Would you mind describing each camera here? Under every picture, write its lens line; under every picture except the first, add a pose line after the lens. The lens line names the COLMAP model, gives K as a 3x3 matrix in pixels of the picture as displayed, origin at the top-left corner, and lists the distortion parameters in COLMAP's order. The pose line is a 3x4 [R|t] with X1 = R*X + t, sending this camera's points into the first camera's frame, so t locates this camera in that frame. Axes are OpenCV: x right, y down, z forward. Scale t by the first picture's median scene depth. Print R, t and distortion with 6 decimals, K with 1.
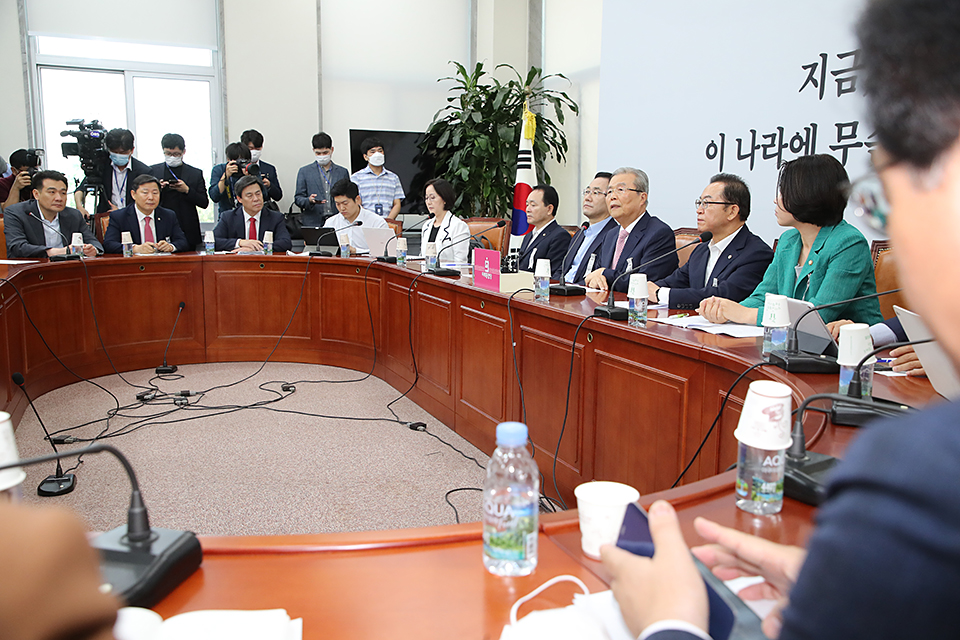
lens RADIAL K [[859.0, 0, 480.0], [0, 859.0, 320.0], [0, 0, 1]] dist [0.015524, 0.011513]
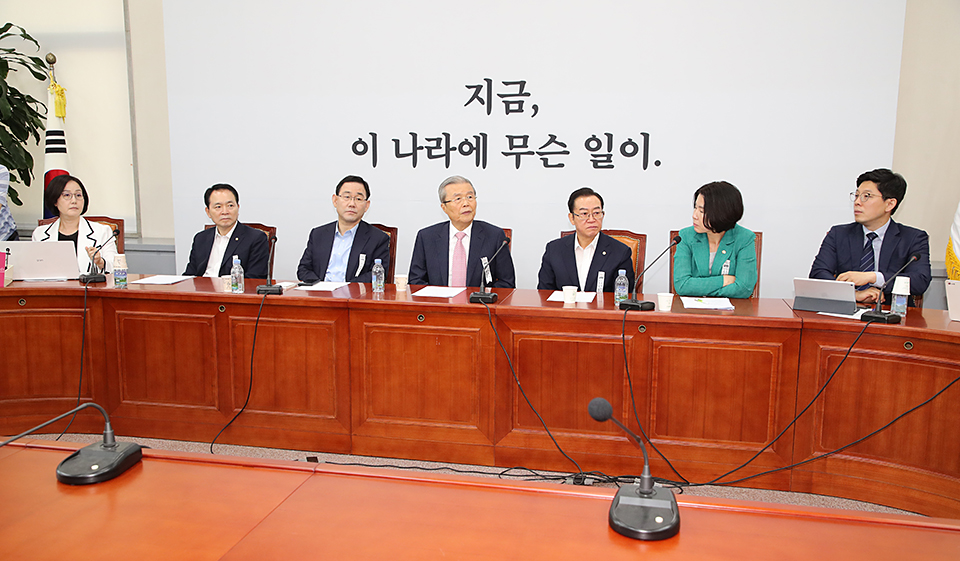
lens RADIAL K [[842.9, 0, 480.0], [0, 842.9, 280.5], [0, 0, 1]] dist [0.005270, 0.003515]
pose [[0.556326, -0.124345, 0.821608, -0.594918], [0.111240, 0.990985, 0.074657, -0.099182], [-0.823485, 0.049862, 0.565143, 0.296467]]
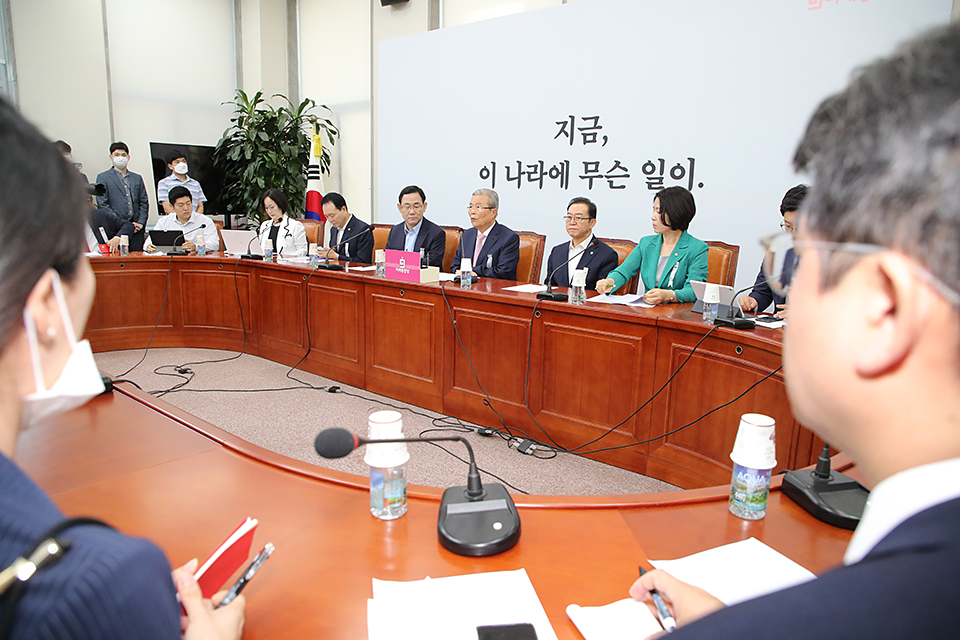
lens RADIAL K [[652.5, 0, 480.0], [0, 652.5, 320.0], [0, 0, 1]] dist [-0.093530, 0.057232]
pose [[0.882777, -0.078802, 0.463136, -0.279311], [0.052556, 0.996209, 0.069328, -0.030784], [-0.466843, -0.036860, 0.883572, 0.040861]]
